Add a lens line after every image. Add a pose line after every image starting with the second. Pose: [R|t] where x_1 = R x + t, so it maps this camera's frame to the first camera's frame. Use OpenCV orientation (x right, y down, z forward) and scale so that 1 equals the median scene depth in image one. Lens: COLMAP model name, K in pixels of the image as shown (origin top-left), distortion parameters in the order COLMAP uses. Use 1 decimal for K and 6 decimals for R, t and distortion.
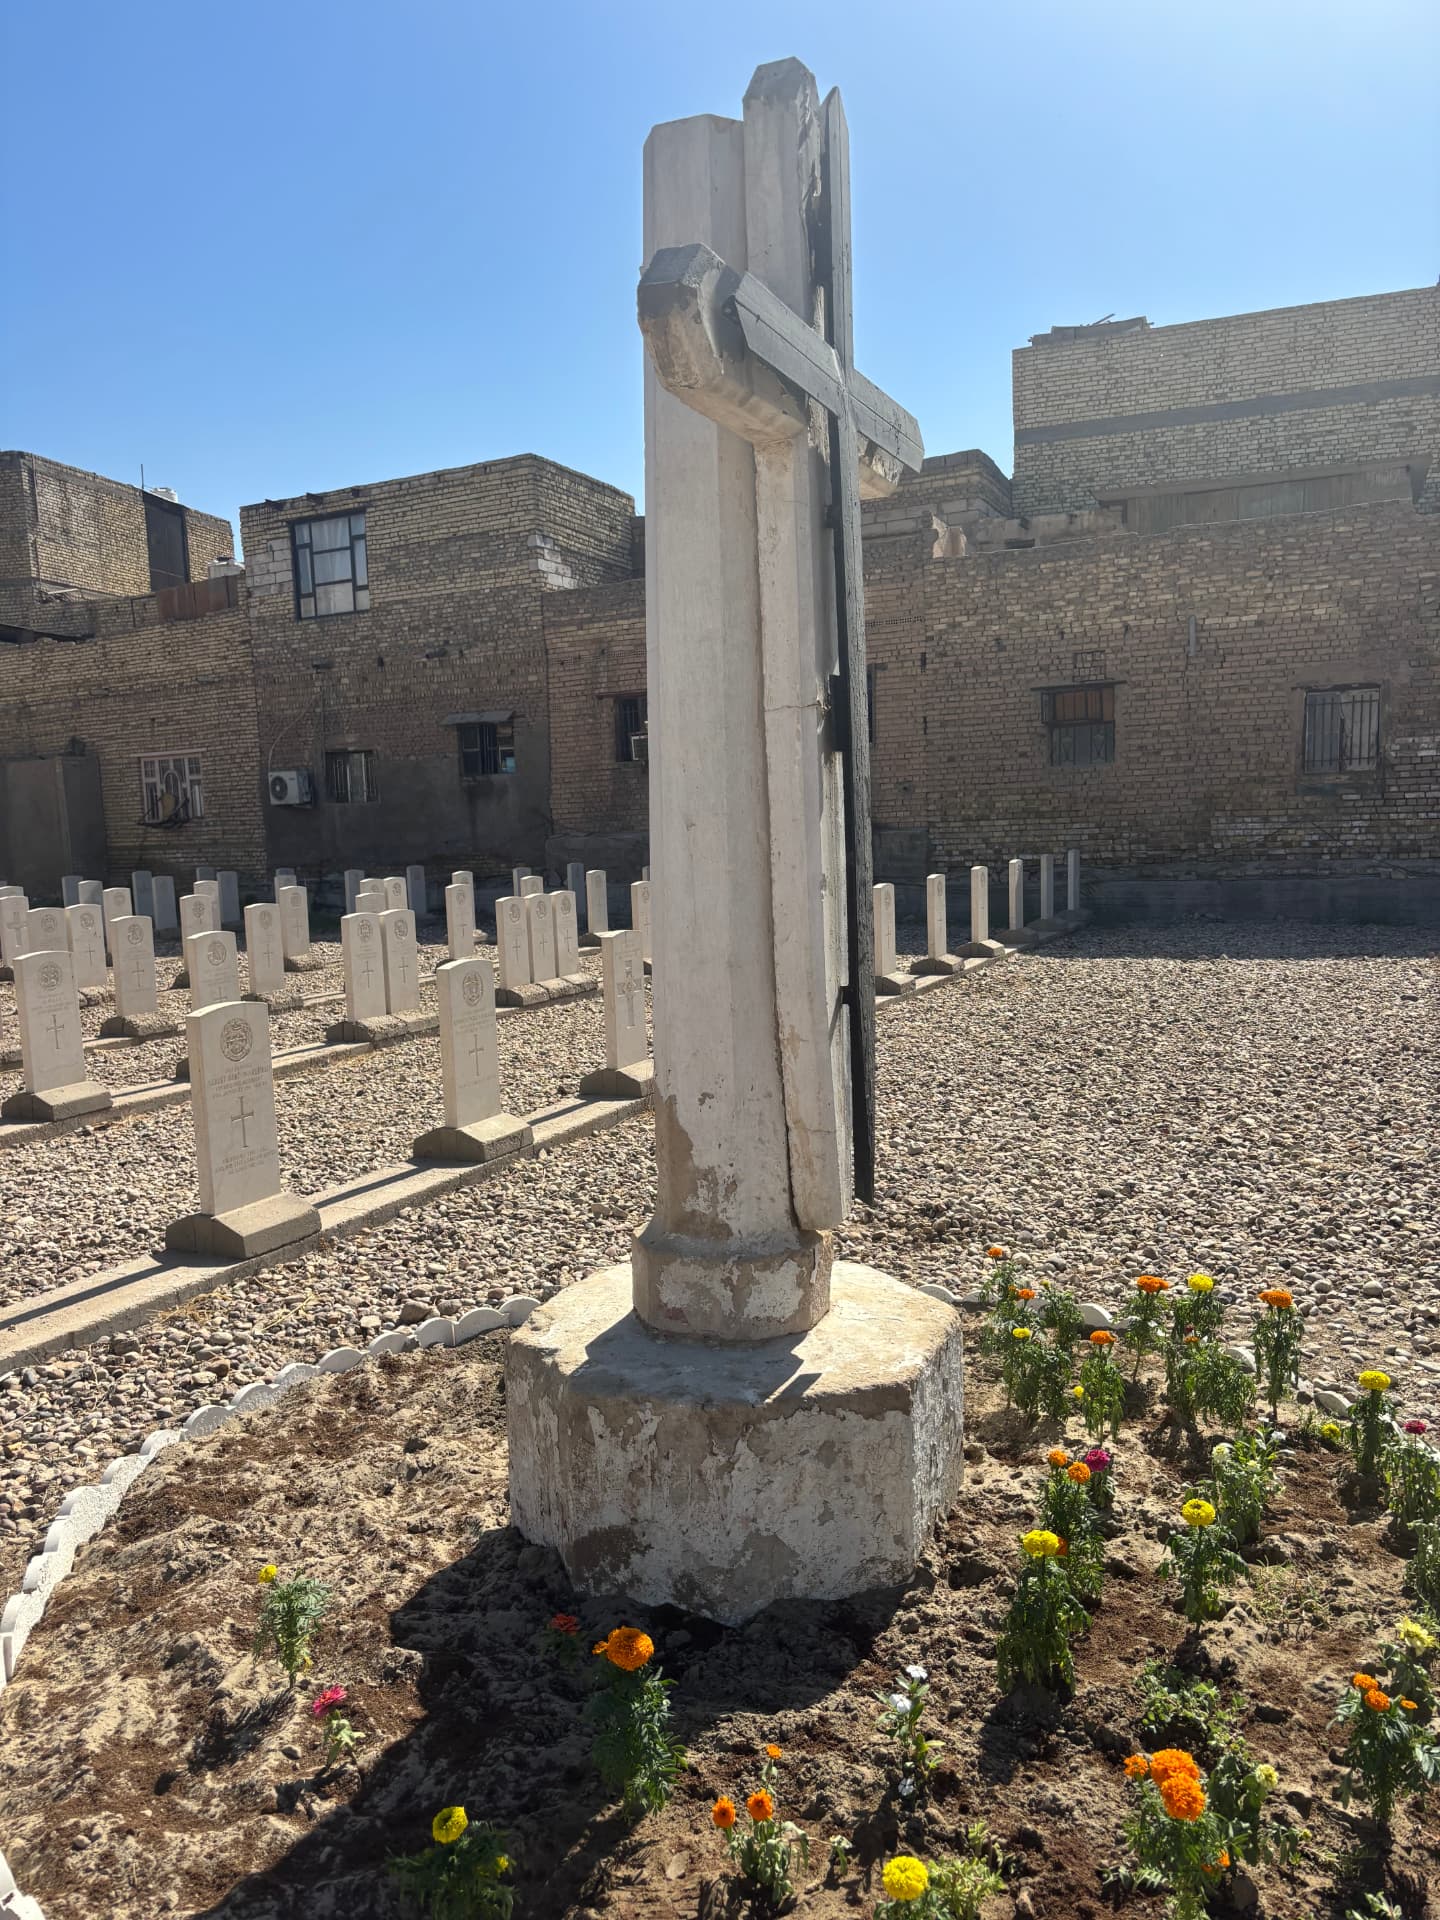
lens RADIAL K [[1410.1, 0, 720.0], [0, 1410.1, 960.0], [0, 0, 1]] dist [0.007065, -0.023606]
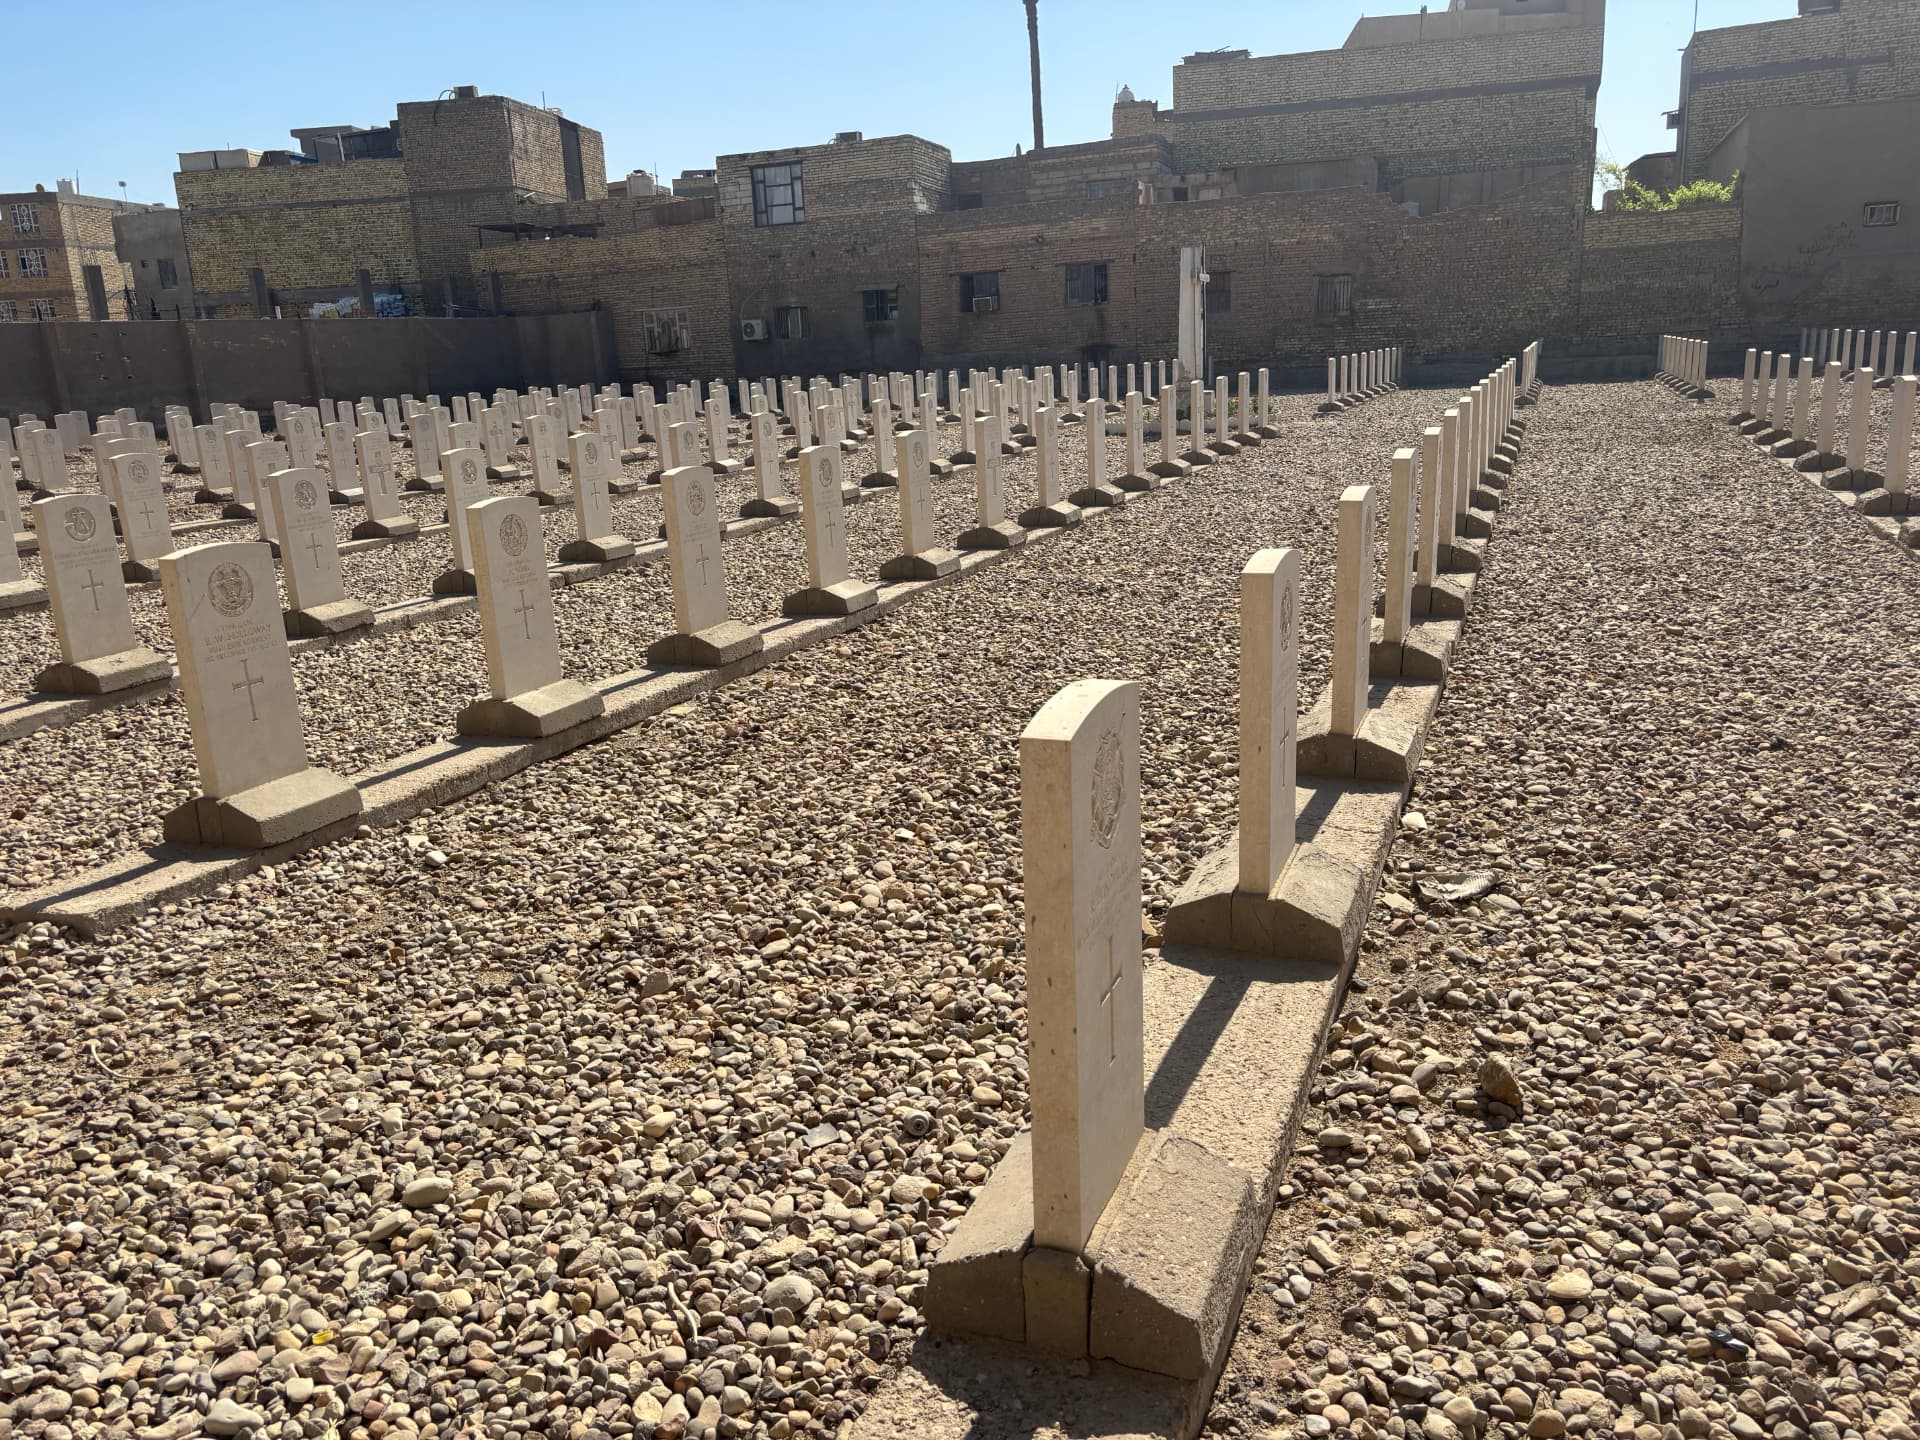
lens RADIAL K [[1410.1, 0, 960.0], [0, 1410.1, 720.0], [0, 0, 1]] dist [0.007065, -0.023606]
pose [[0.995333, -0.035520, 0.089728, -0.241012], [0.021742, 0.988432, 0.150096, 0.098984], [-0.094021, -0.147445, 0.984591, -0.814832]]
